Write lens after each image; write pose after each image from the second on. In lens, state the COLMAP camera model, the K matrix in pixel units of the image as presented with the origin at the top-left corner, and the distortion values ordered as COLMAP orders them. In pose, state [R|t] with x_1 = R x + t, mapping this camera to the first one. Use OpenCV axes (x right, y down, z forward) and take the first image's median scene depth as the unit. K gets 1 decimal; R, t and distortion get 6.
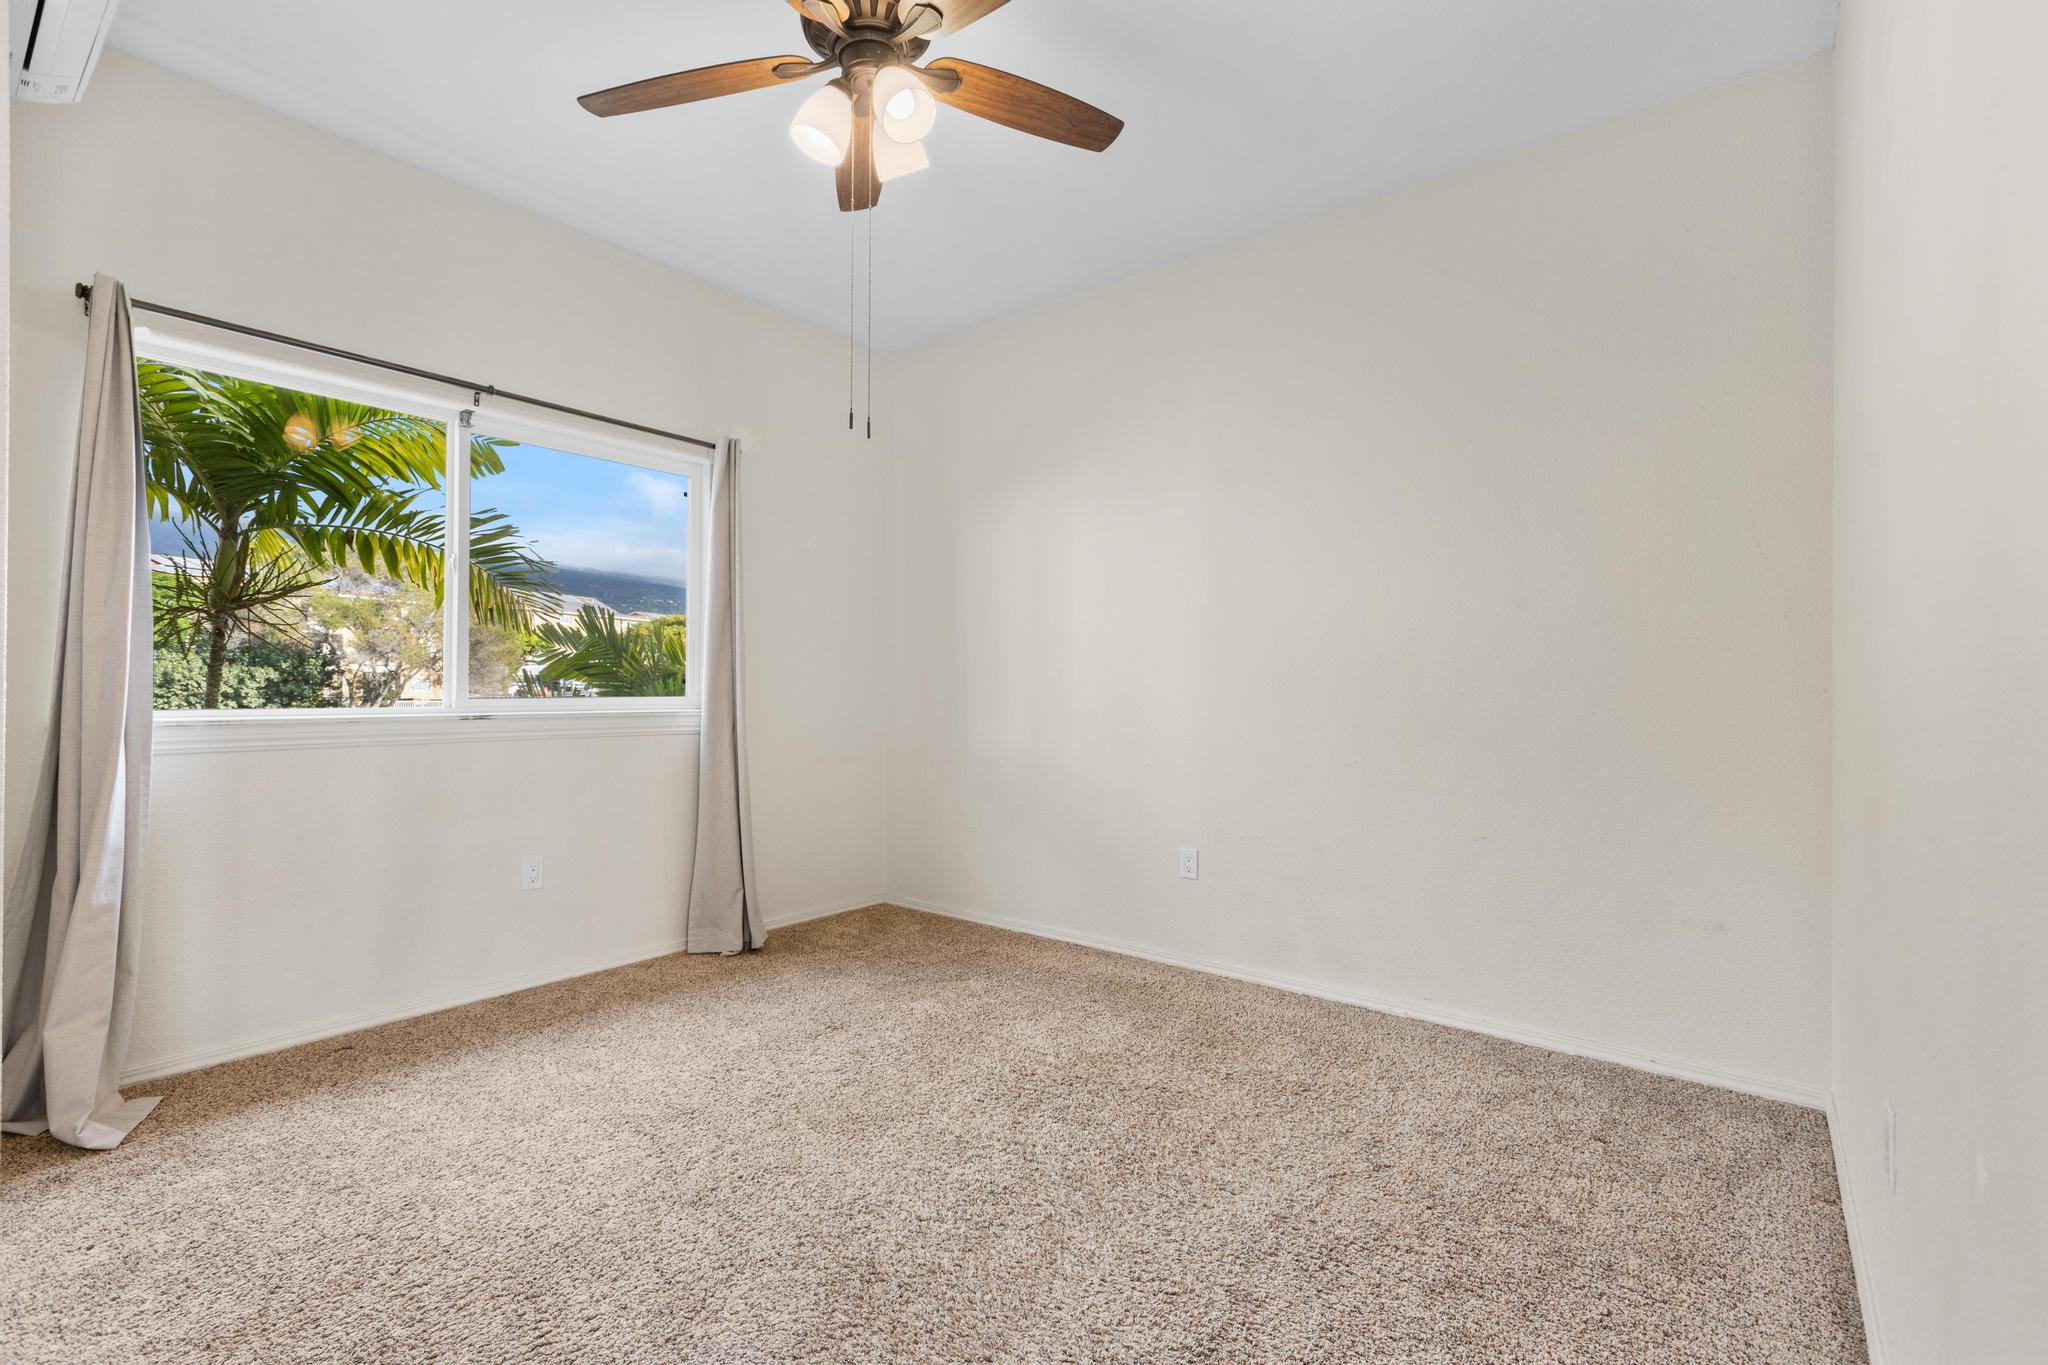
lens RADIAL K [[913.8, 0, 1024.1], [0, 913.8, 682.6], [0, 0, 1]] dist [-0.000557, 0.000072]
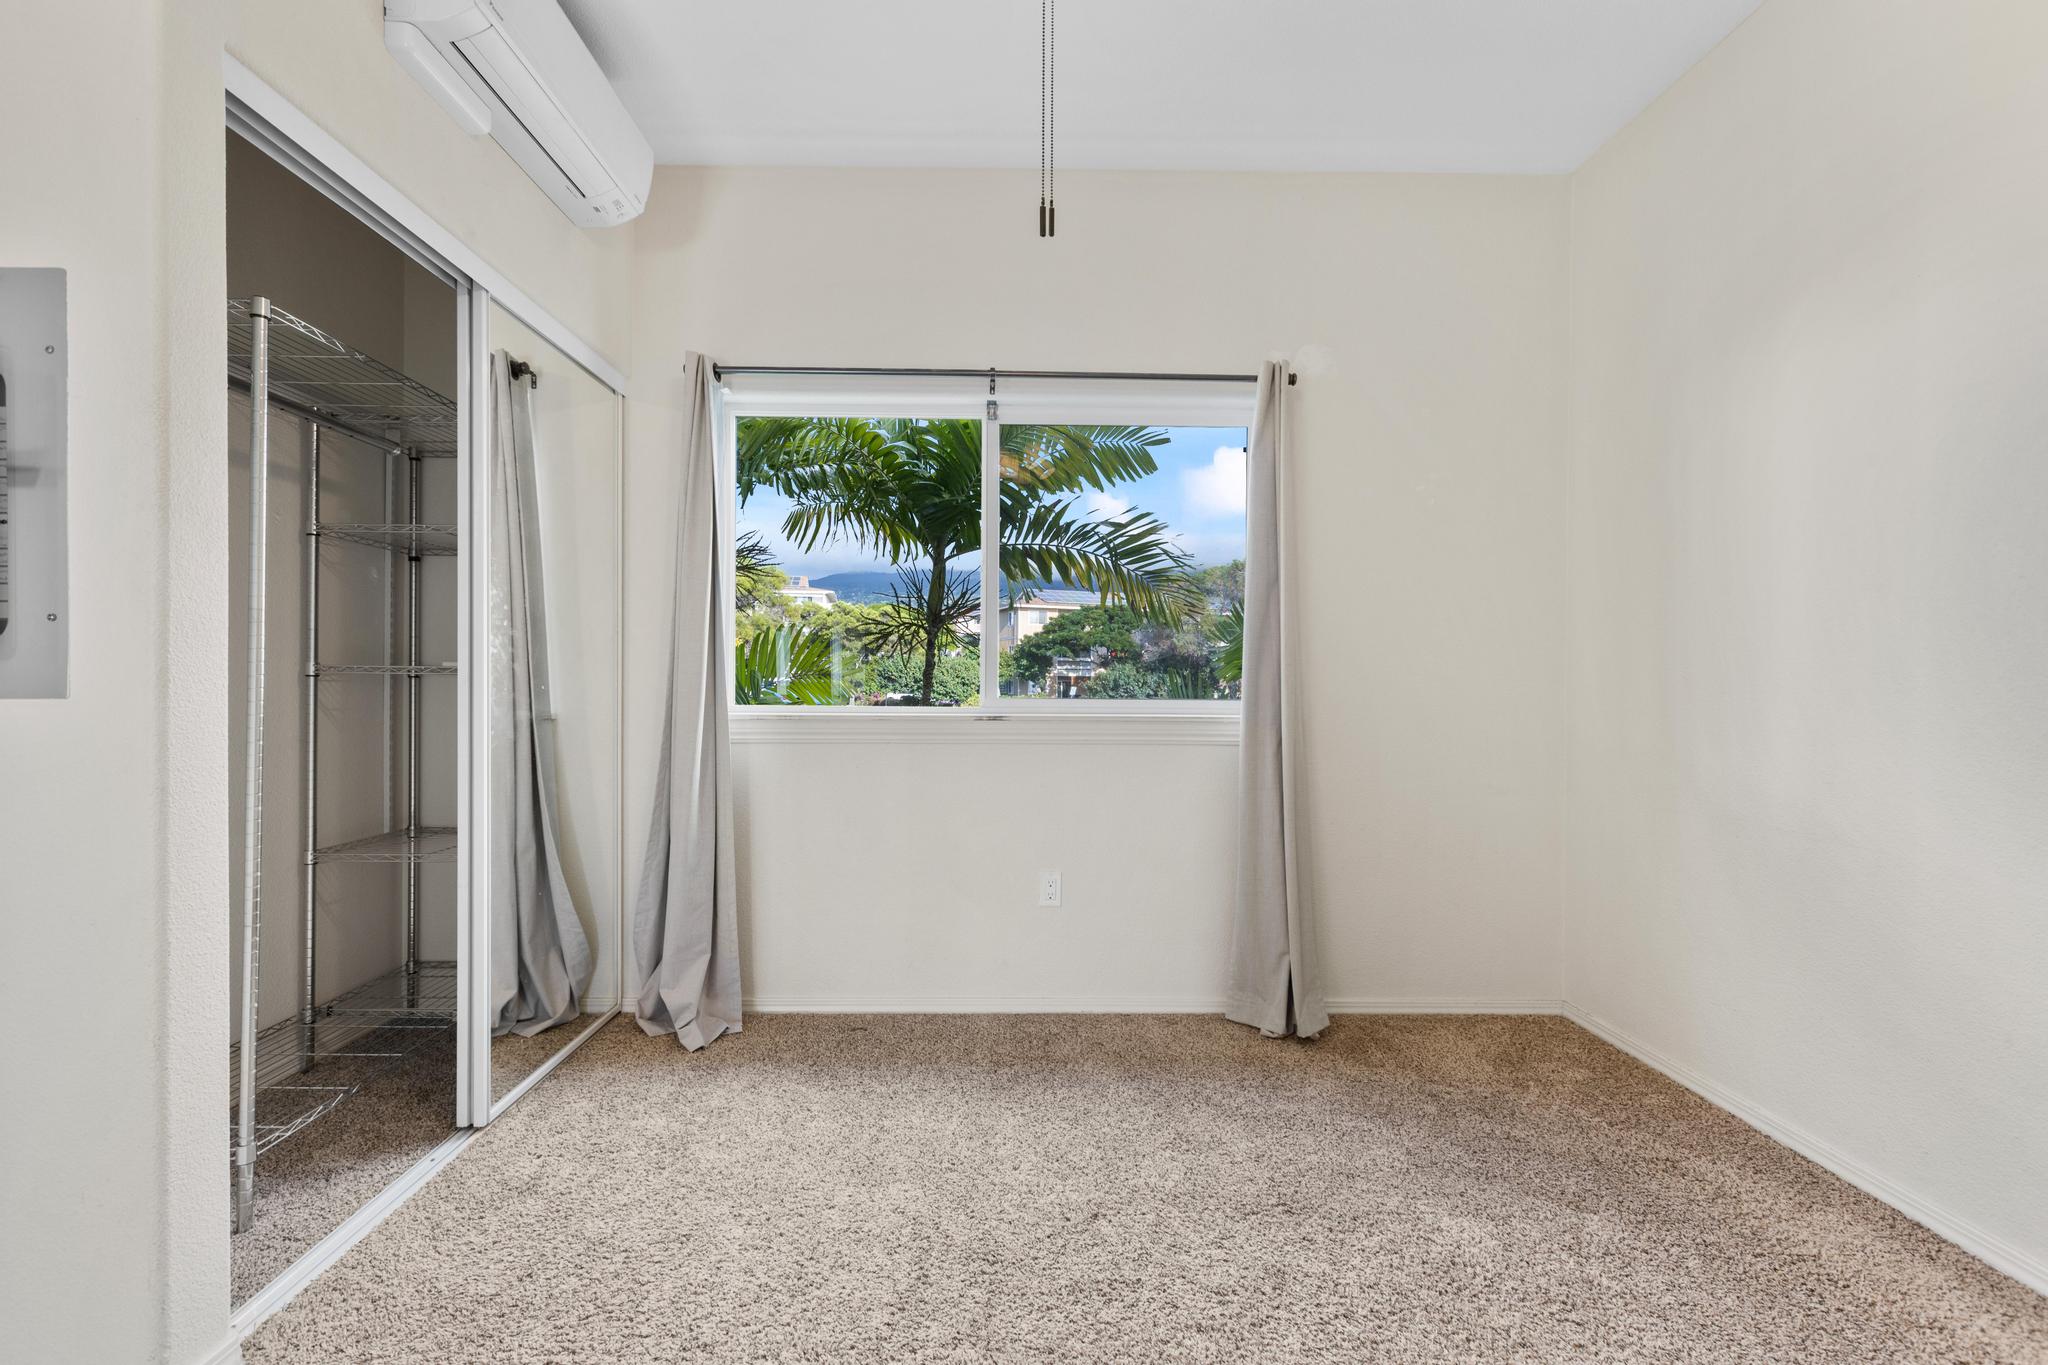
lens RADIAL K [[913.8, 0, 1020.8], [0, 913.8, 689.3], [0, 0, 1]] dist [-0.000557, 0.000072]
pose [[0.631246, 0.001513, -0.775581, 0.142884], [0.000836, 0.999996, 0.002631, 0.004560], [0.775582, -0.002309, 0.631242, 0.359803]]
